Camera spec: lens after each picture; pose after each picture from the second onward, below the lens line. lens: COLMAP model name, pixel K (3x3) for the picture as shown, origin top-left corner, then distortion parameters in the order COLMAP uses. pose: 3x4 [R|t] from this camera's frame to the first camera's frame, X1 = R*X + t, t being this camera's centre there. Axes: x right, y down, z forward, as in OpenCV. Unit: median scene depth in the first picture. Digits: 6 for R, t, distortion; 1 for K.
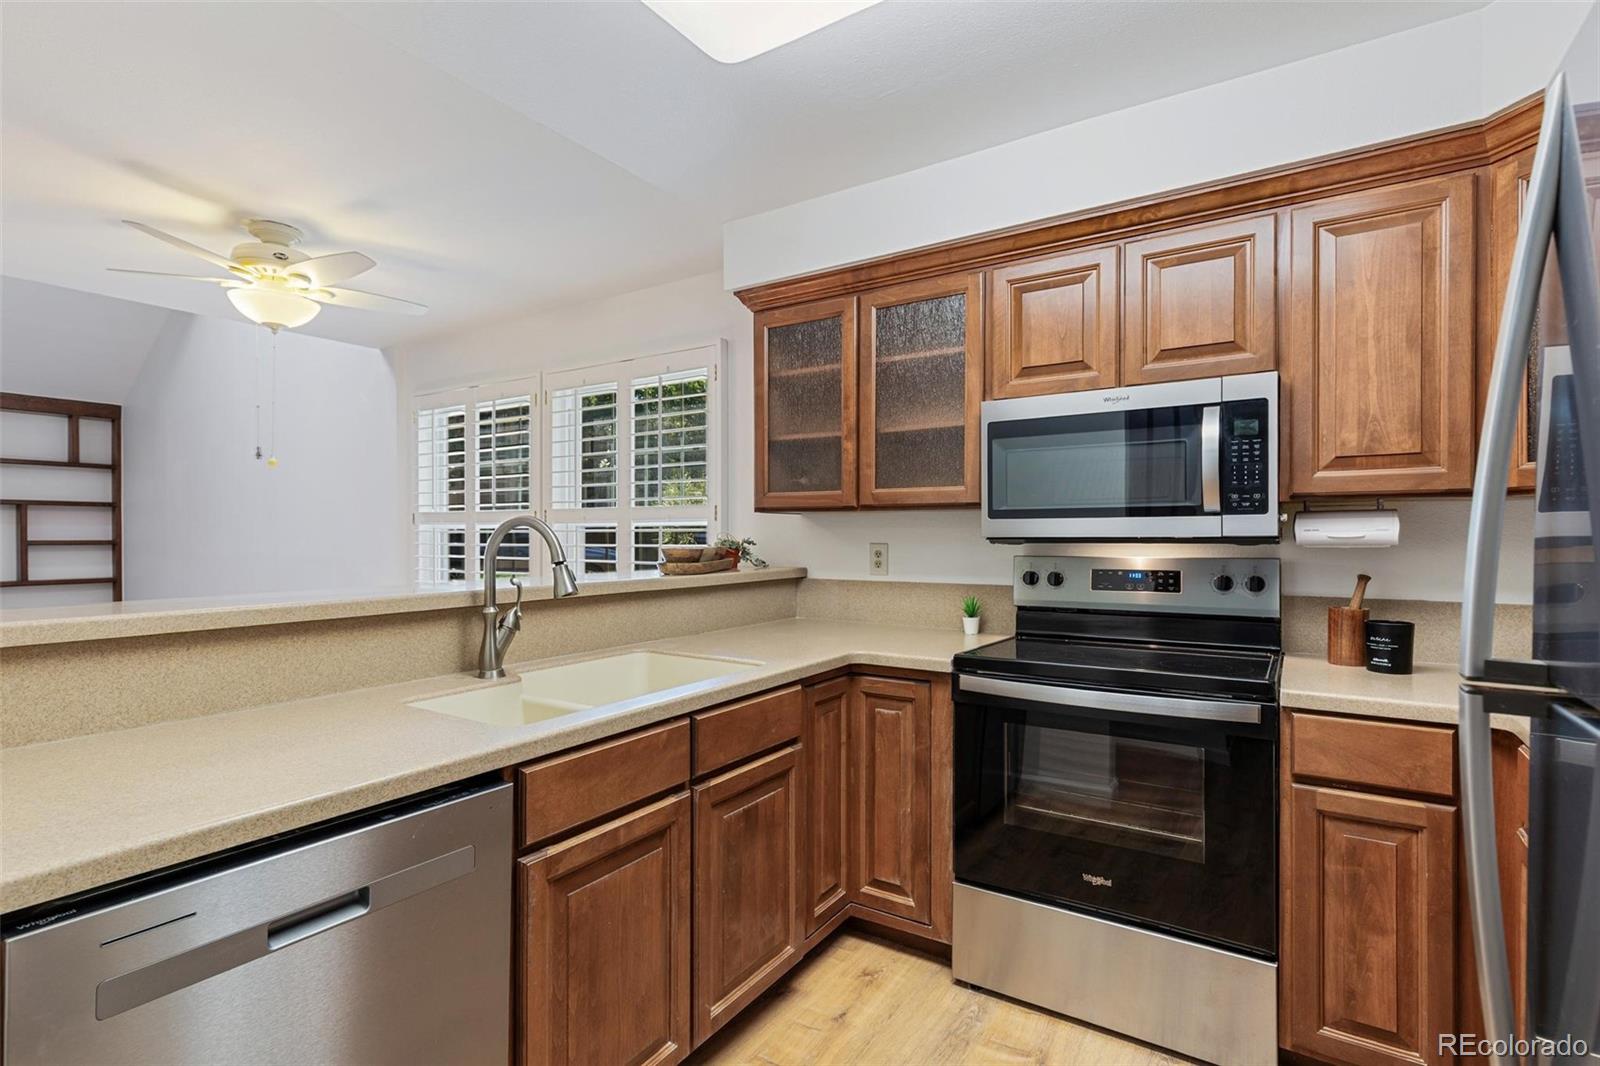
lens RADIAL K [[768.0, 0, 783.4], [0, 768.0, 538.0], [0, 0, 1]] dist [0.001625, -0.001088]
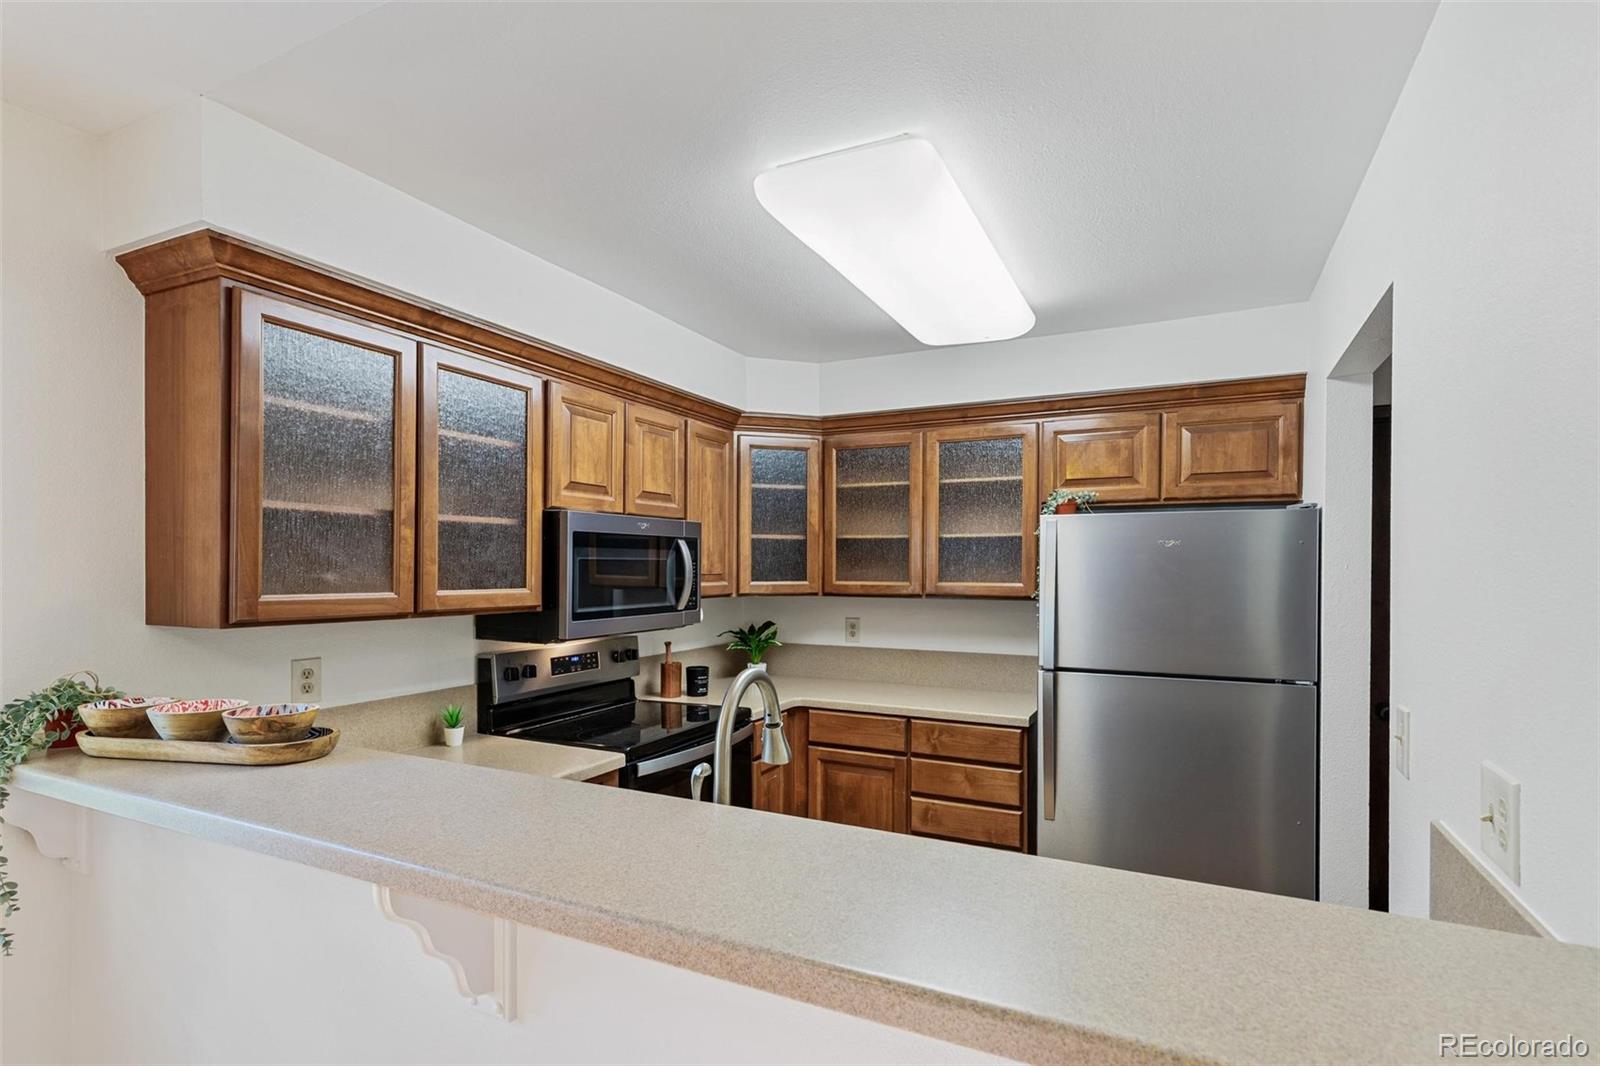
lens RADIAL K [[759.8, 0, 821.1], [0, 759.8, 576.8], [0, 0, 1]] dist [0.001715, -0.000260]
pose [[-0.138624, -0.011179, 0.990282, -0.852964], [0.000394, 0.999936, 0.011343, -0.102633], [-0.990345, 0.001962, -0.138611, 0.836886]]
